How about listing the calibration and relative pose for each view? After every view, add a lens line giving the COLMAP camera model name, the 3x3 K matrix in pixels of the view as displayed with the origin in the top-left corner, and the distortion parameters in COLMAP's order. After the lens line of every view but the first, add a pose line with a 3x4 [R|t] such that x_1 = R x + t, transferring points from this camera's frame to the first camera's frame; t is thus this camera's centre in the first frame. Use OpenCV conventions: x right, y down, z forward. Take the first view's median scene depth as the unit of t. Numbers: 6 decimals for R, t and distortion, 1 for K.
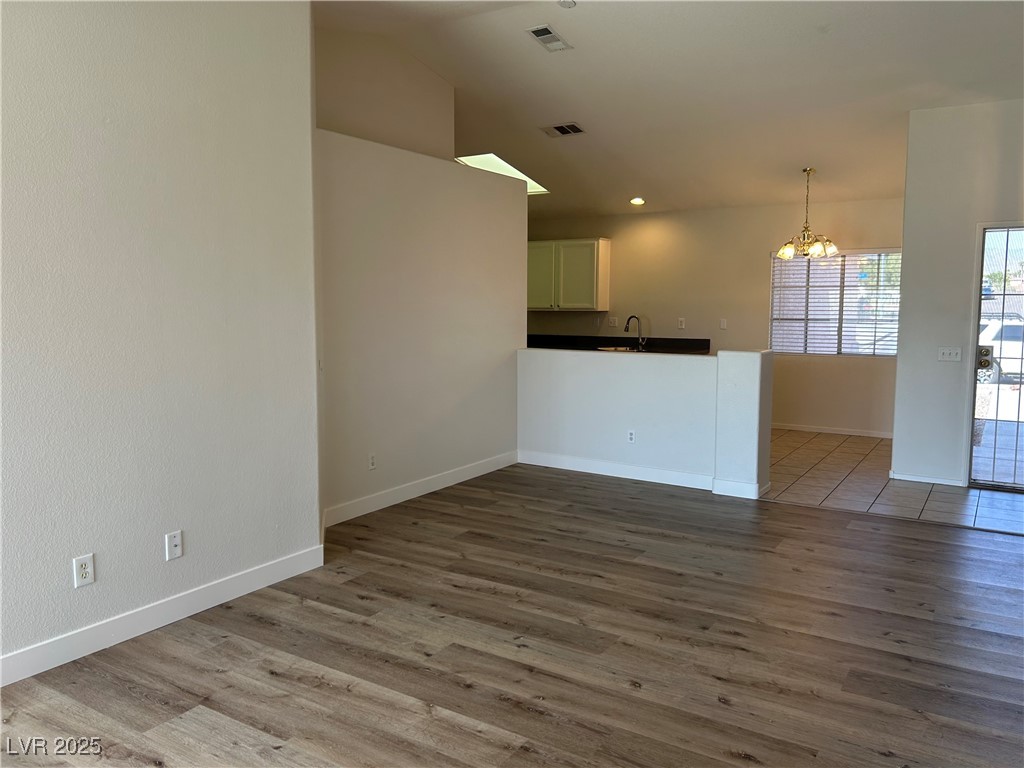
lens RADIAL K [[789.5, 0, 511.2], [0, 789.5, 380.6], [0, 0, 1]] dist [0.047698, -0.035694]
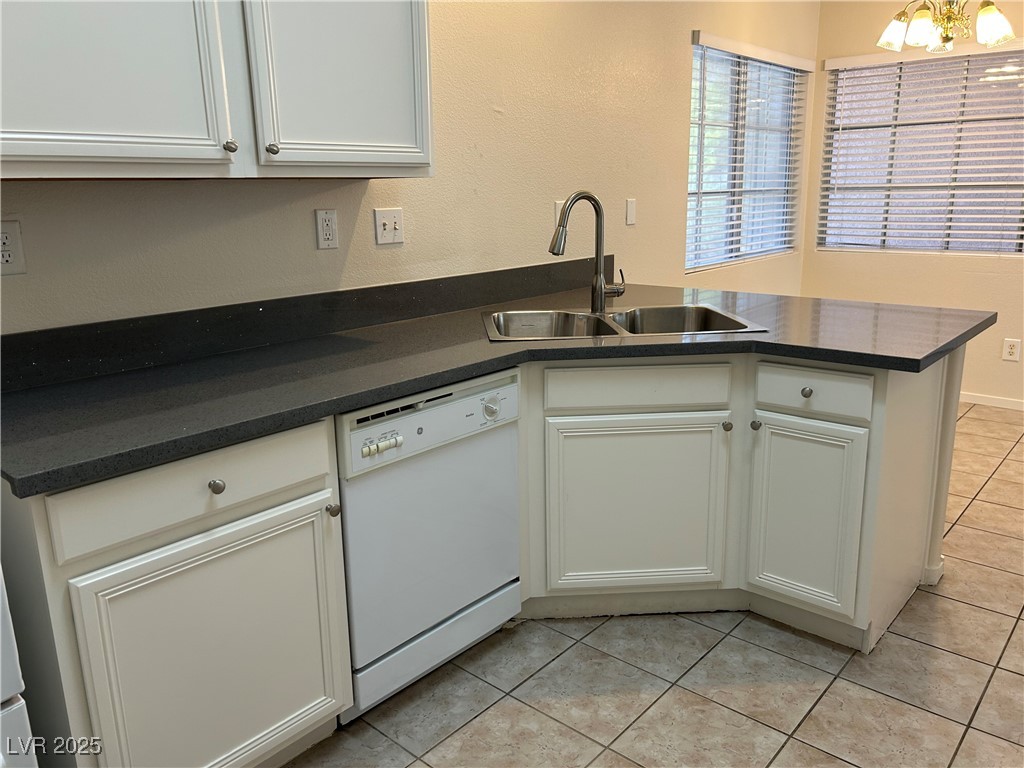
lens RADIAL K [[775.0, 0, 526.2], [0, 775.0, 376.3], [0, 0, 1]] dist [0.062194, -0.071068]
pose [[0.150128, -0.239892, 0.959121, -0.123011], [0.113048, 0.967918, 0.224397, -0.083379], [-0.982182, 0.074738, 0.172431, 0.981723]]
